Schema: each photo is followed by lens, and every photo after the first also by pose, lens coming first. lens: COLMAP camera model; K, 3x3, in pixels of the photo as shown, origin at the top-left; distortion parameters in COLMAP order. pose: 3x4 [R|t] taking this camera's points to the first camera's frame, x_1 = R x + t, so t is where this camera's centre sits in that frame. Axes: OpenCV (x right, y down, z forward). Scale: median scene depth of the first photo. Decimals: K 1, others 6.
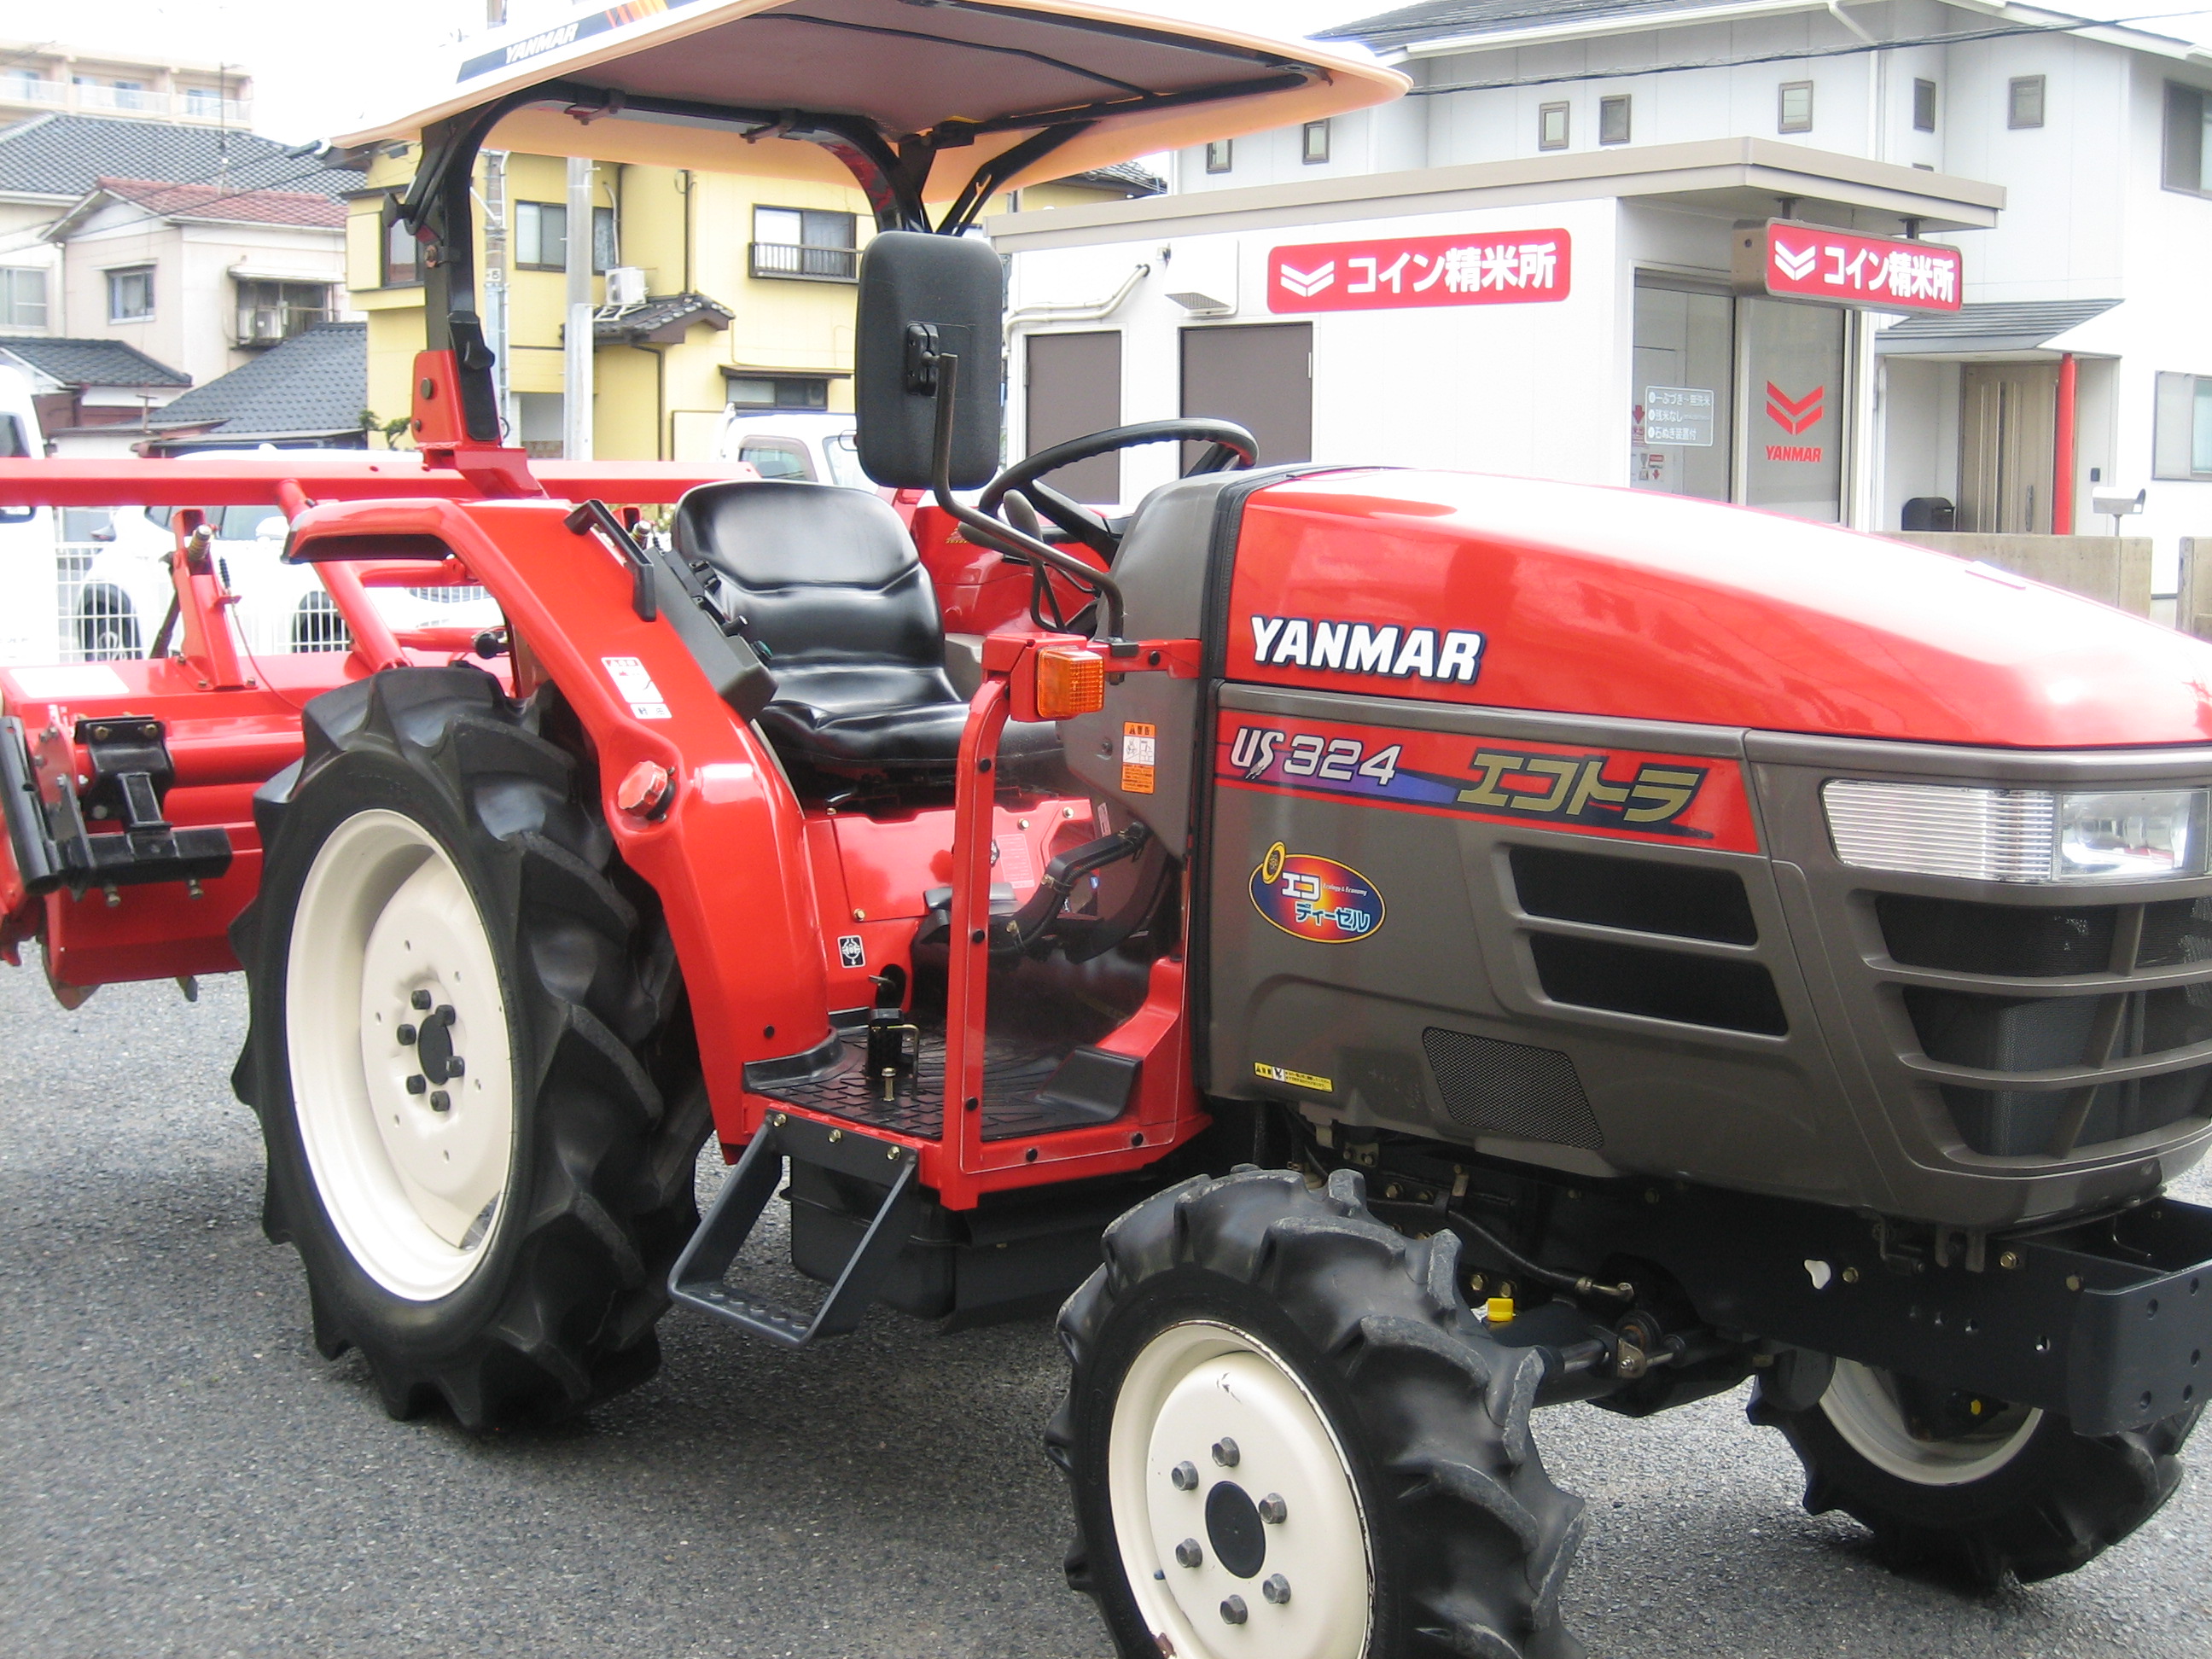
lens RADIAL K [[2830.6, 0, 1150.5], [0, 2830.6, 822.8], [0, 0, 1]] dist [-0.137254, 0.184703]
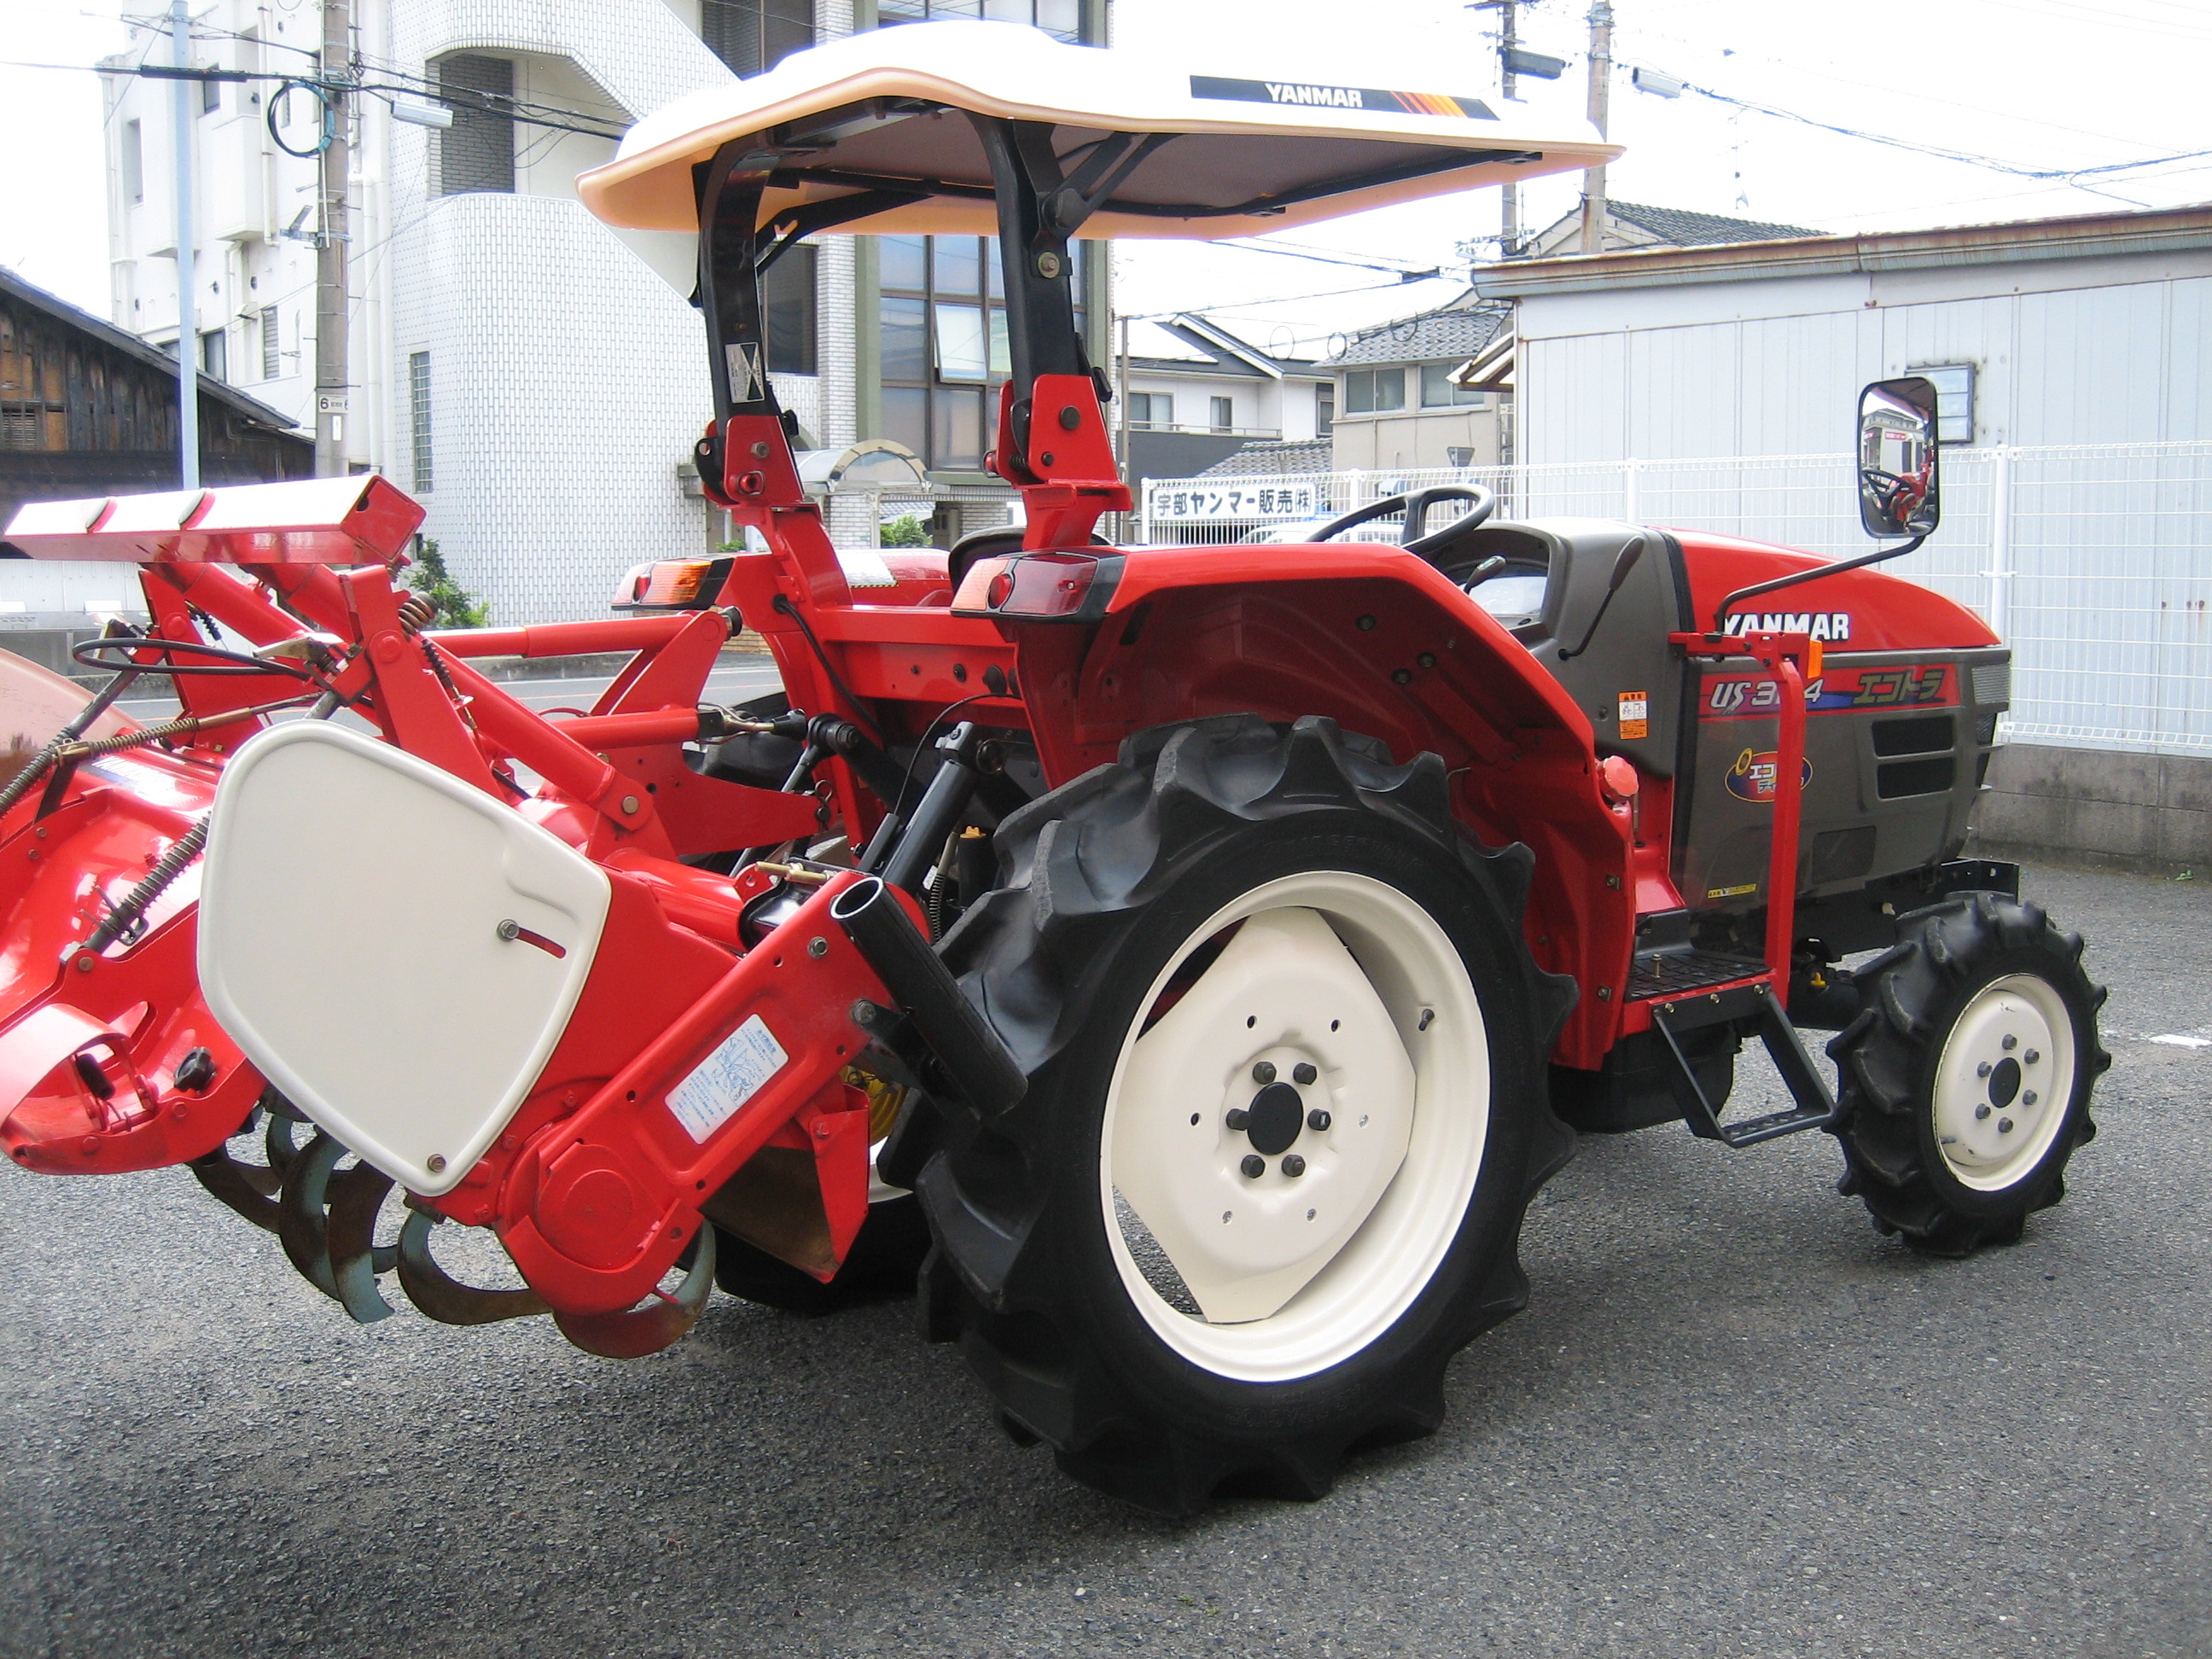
lens RADIAL K [[2296.7, 0, 1135.6], [0, 2296.7, 831.9], [0, 0, 1]] dist [-0.147132, 0.178606]
pose [[0.075895, -0.131237, 0.988442, -1.213804], [0.117441, 0.985577, 0.121839, -0.138992], [-0.990176, 0.106836, 0.090213, 1.150833]]
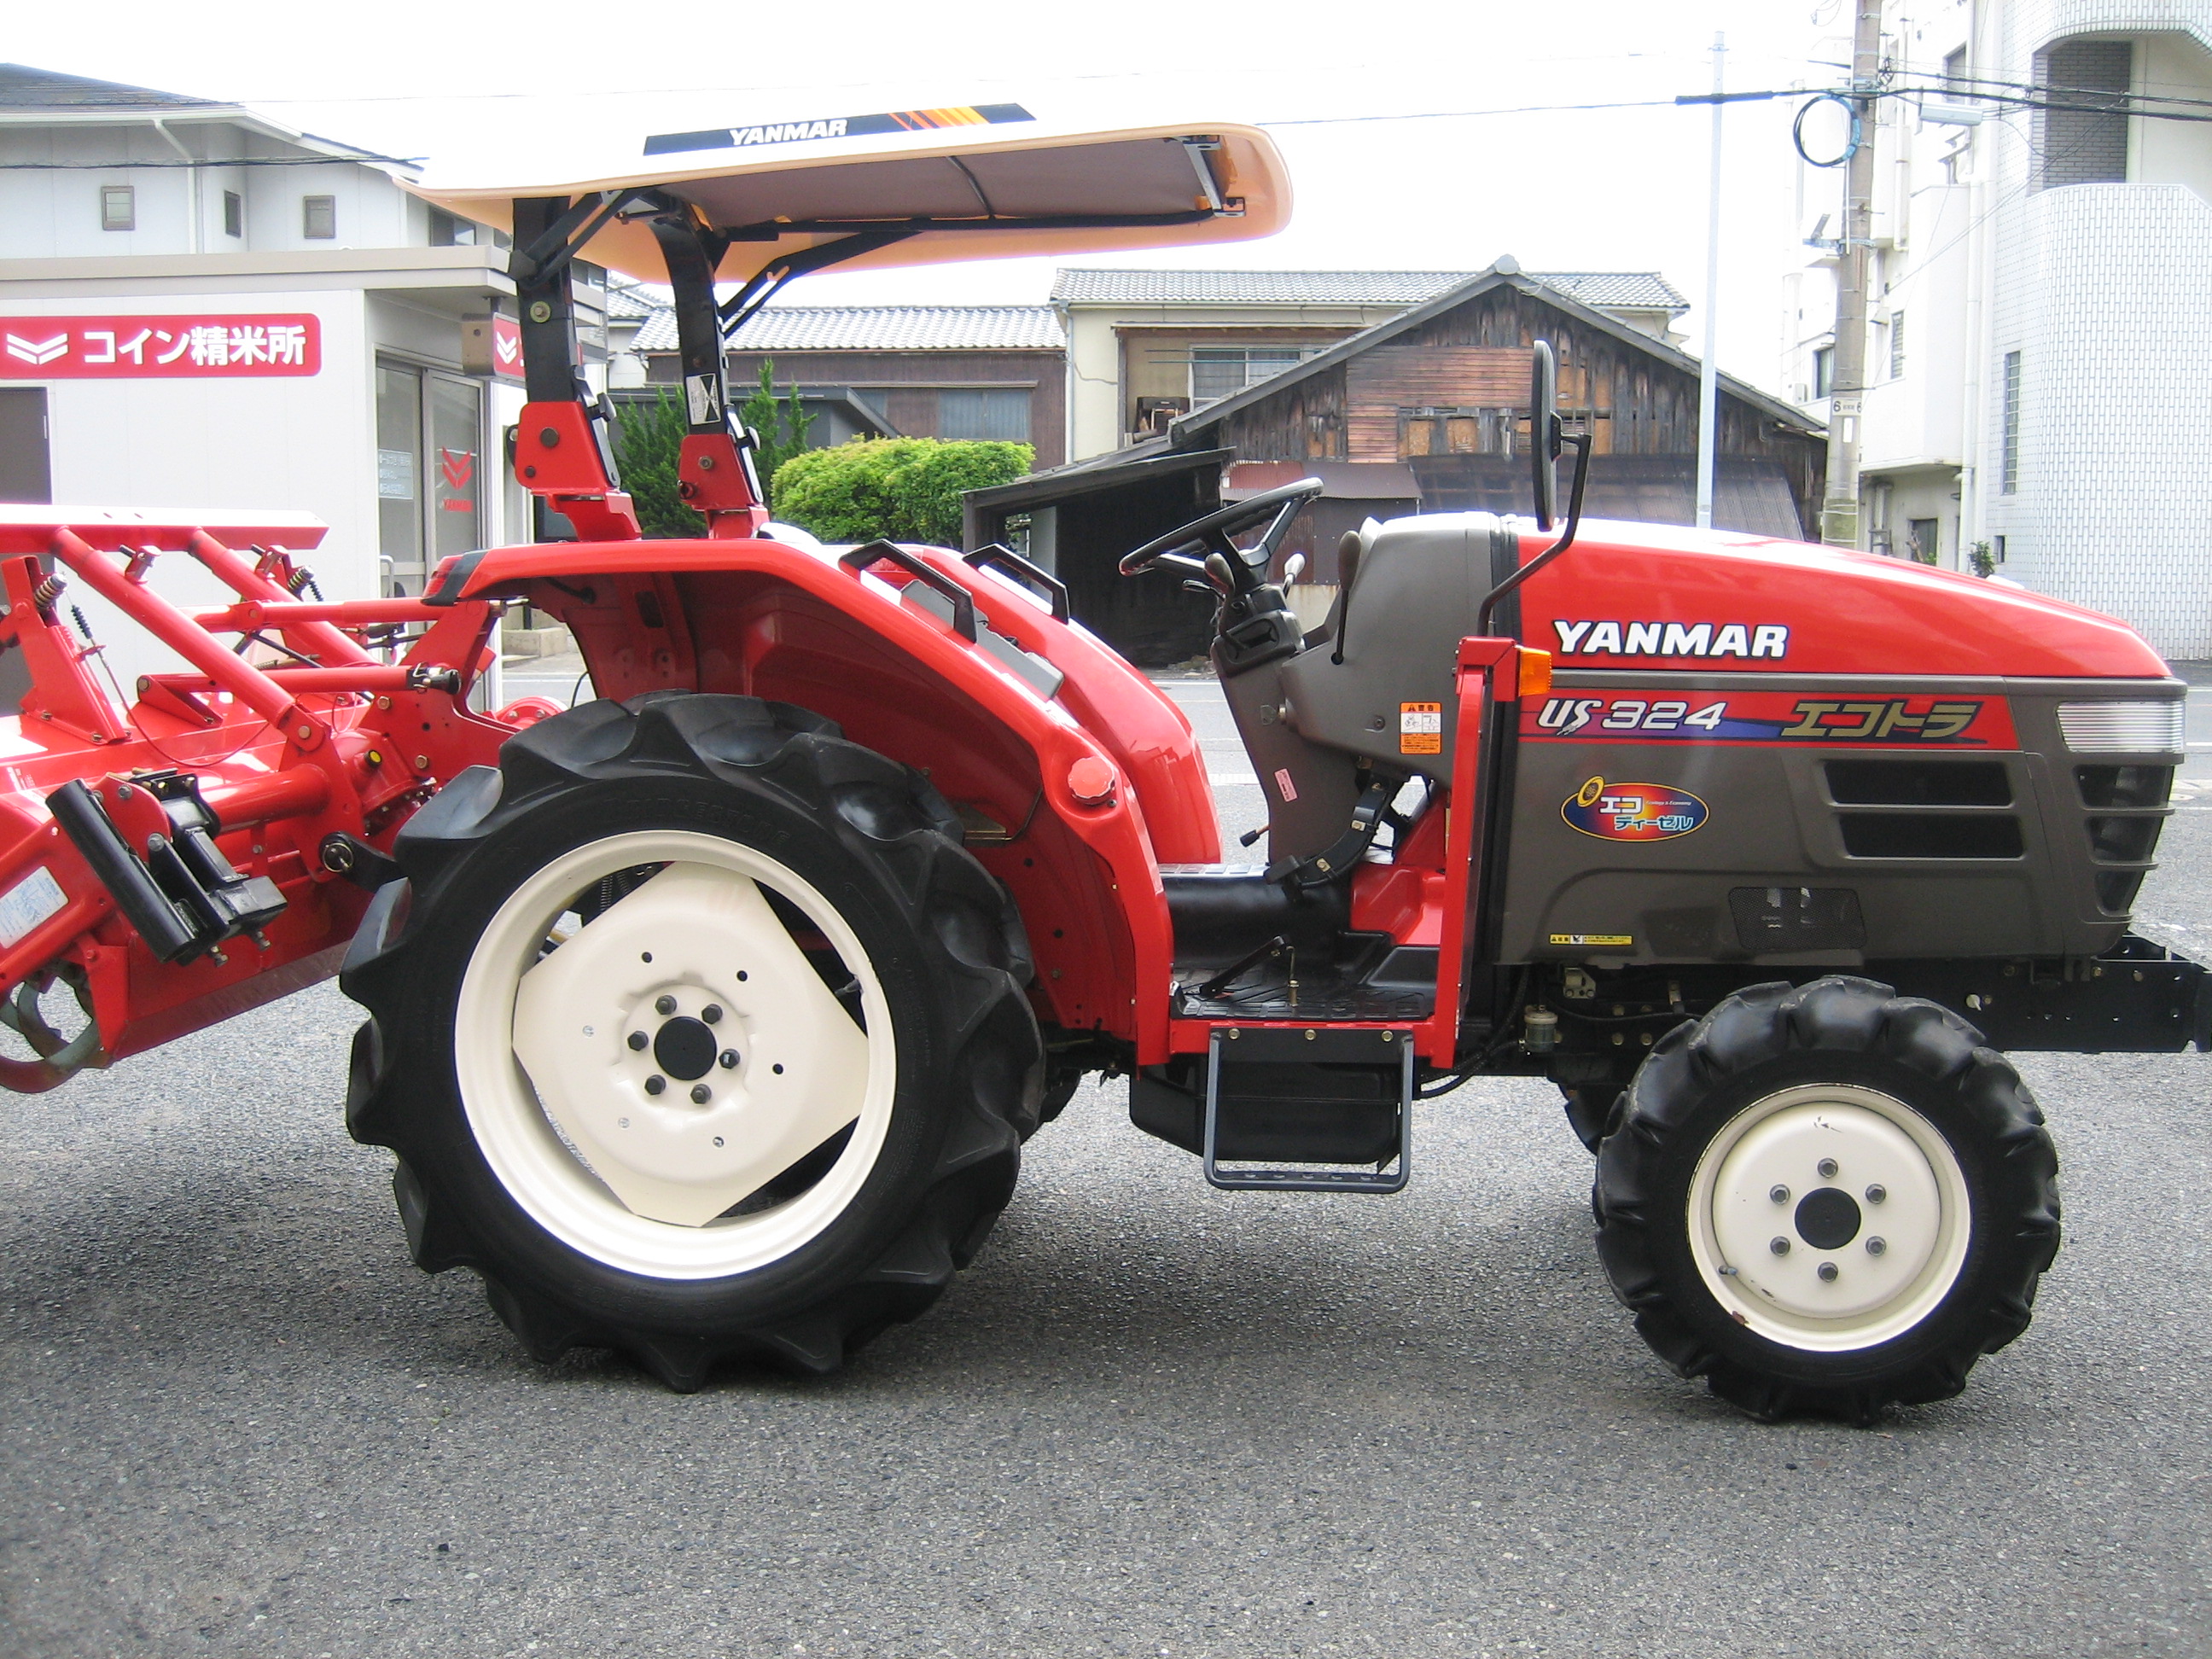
lens RADIAL K [[2296.7, 0, 1135.6], [0, 2296.7, 831.9], [0, 0, 1]] dist [-0.147132, 0.178606]
pose [[0.742483, -0.088452, 0.664000, -0.838351], [0.080471, 0.995843, 0.042675, -0.031274], [-0.665014, 0.021748, 0.746514, 0.267318]]
